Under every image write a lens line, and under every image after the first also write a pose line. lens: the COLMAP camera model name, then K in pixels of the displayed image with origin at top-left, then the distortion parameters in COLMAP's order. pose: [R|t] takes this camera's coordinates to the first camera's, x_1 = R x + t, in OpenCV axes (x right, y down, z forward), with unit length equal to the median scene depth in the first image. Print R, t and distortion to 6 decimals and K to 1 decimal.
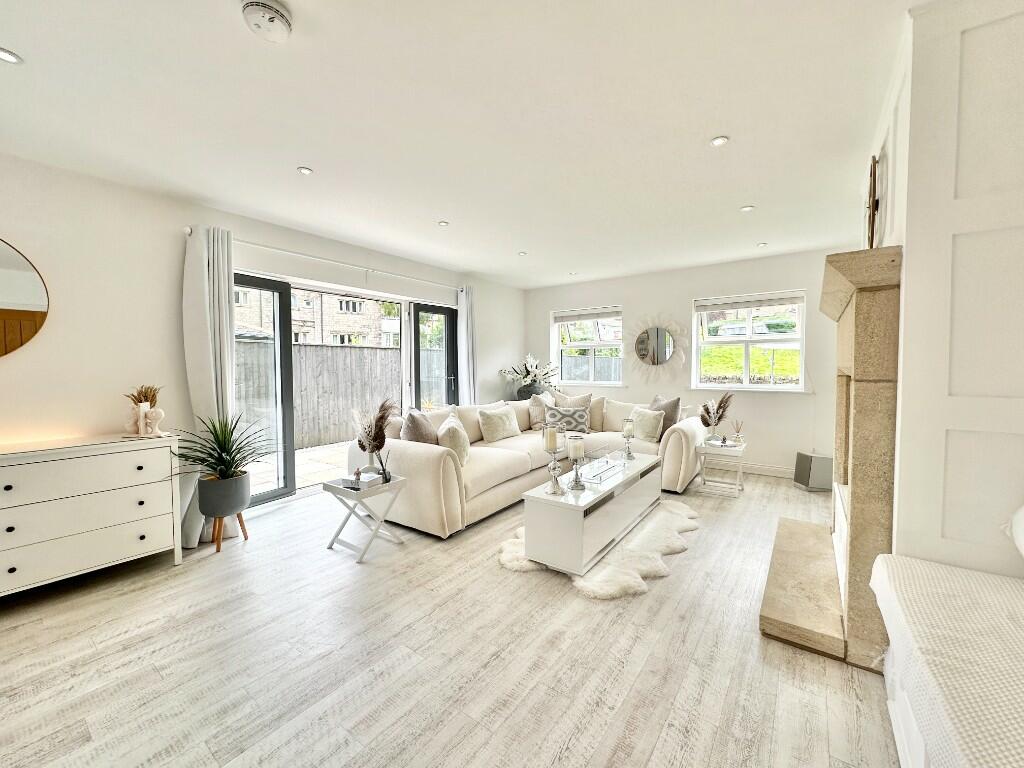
lens RADIAL K [[414.1, 0, 511.2], [0, 414.1, 379.5], [0, 0, 1]] dist [-0.001070, -0.000015]
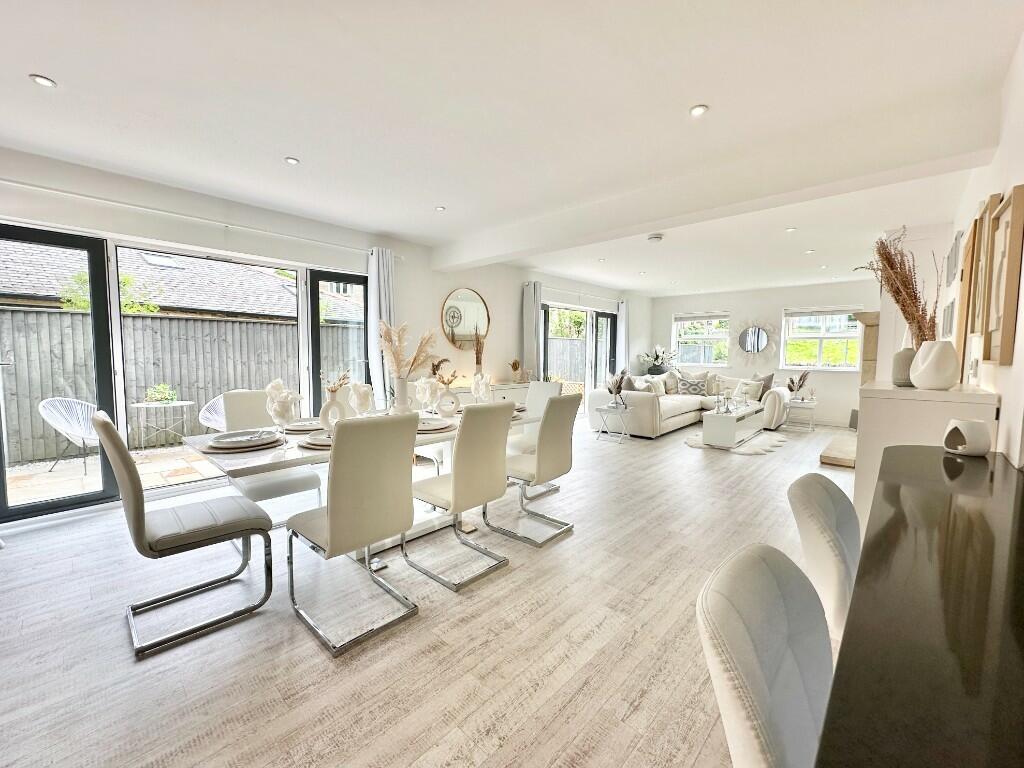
lens RADIAL K [[414.1, 0, 511.1], [0, 414.1, 382.9], [0, 0, 1]] dist [-0.001070, -0.000015]
pose [[0.992102, 0.023184, -0.123274, -0.353760], [-0.017627, 0.998787, 0.045980, 0.021122], [0.124191, -0.043444, 0.991307, -0.628101]]
